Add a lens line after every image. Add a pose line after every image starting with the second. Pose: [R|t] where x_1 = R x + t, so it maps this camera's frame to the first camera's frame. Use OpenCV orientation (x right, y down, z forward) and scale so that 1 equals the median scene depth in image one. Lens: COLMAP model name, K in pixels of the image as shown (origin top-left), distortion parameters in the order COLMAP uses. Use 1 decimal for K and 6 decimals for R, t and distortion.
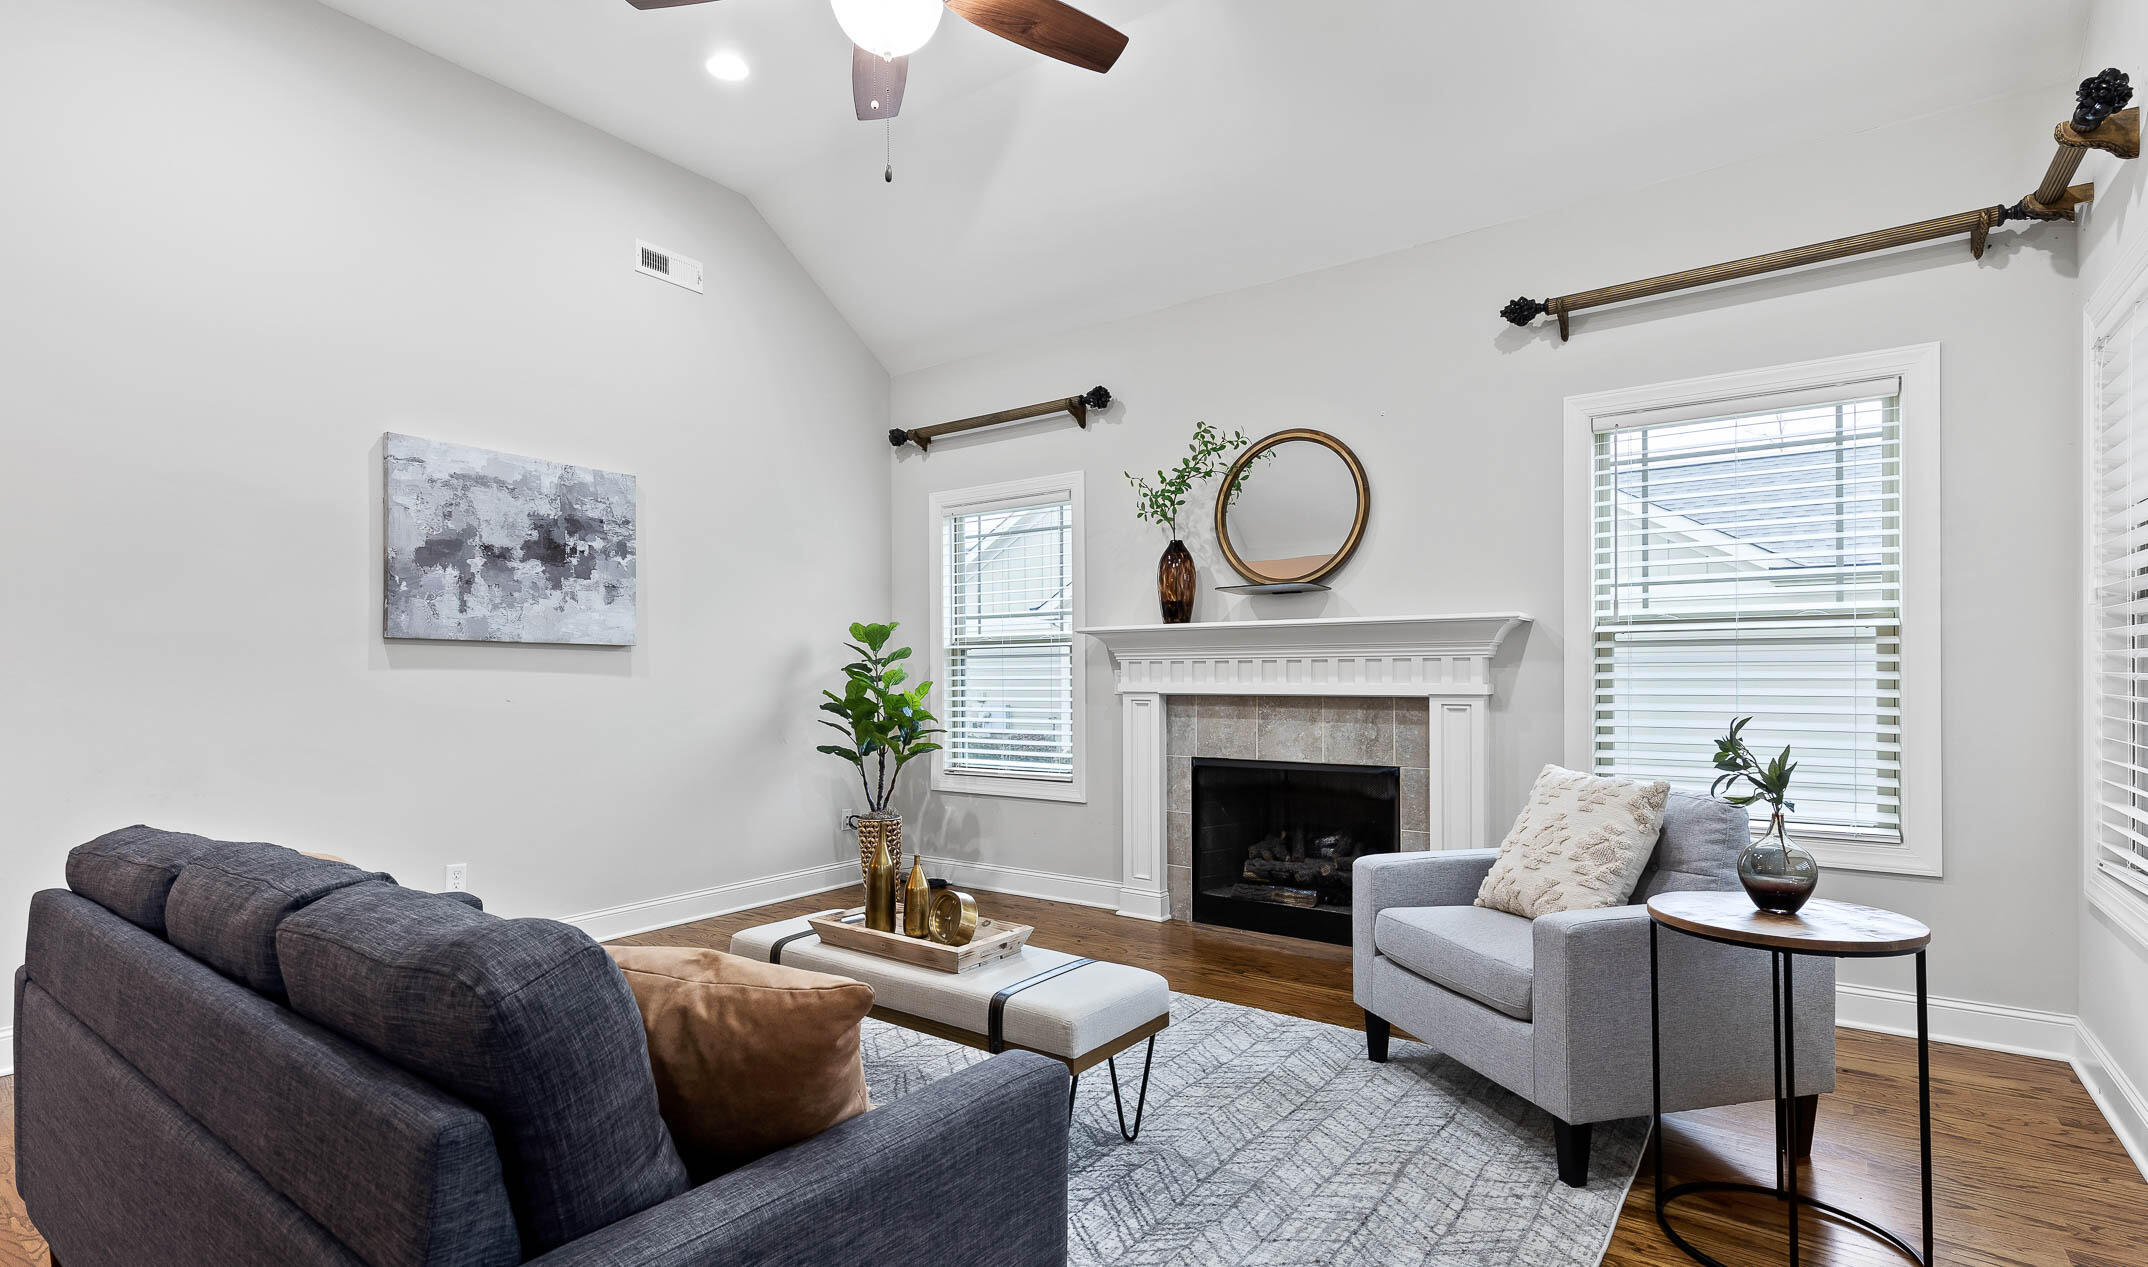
lens RADIAL K [[1048.2, 0, 1051.8], [0, 1048.2, 671.6], [0, 0, 1]] dist [0.022616, -0.001314]
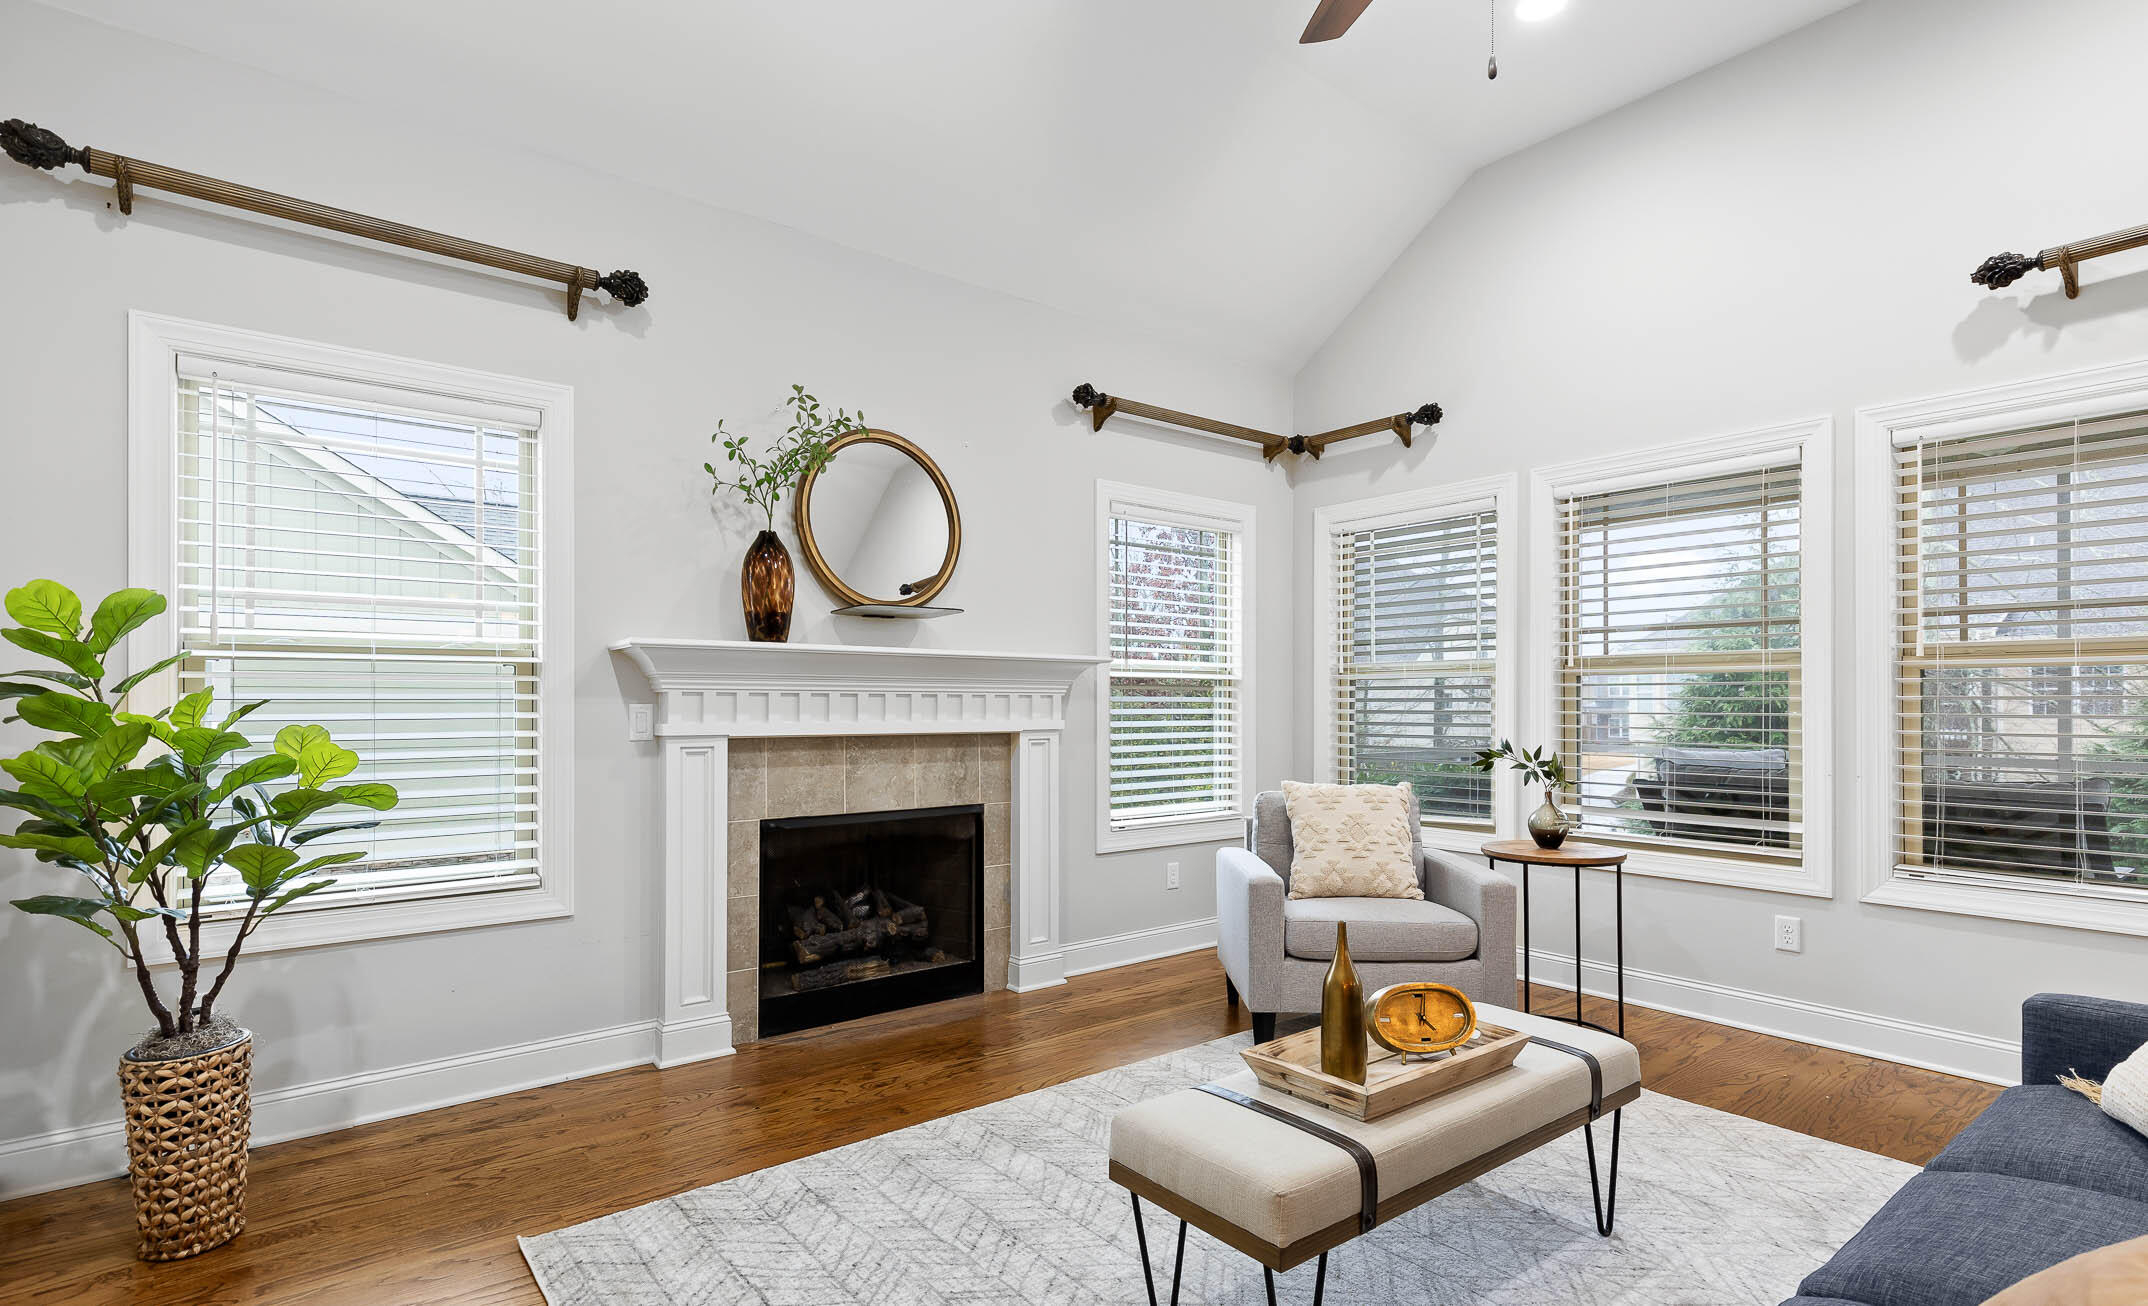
lens RADIAL K [[1055.0, 0, 1066.5], [0, 1055.0, 690.7], [0, 0, 1]] dist [0.020375, 0.000105]
pose [[0.259134, 0.016934, 0.965693, -0.564567], [-0.005388, 0.999856, -0.016087, -0.000575], [-0.965826, -0.001035, 0.259188, 0.610442]]
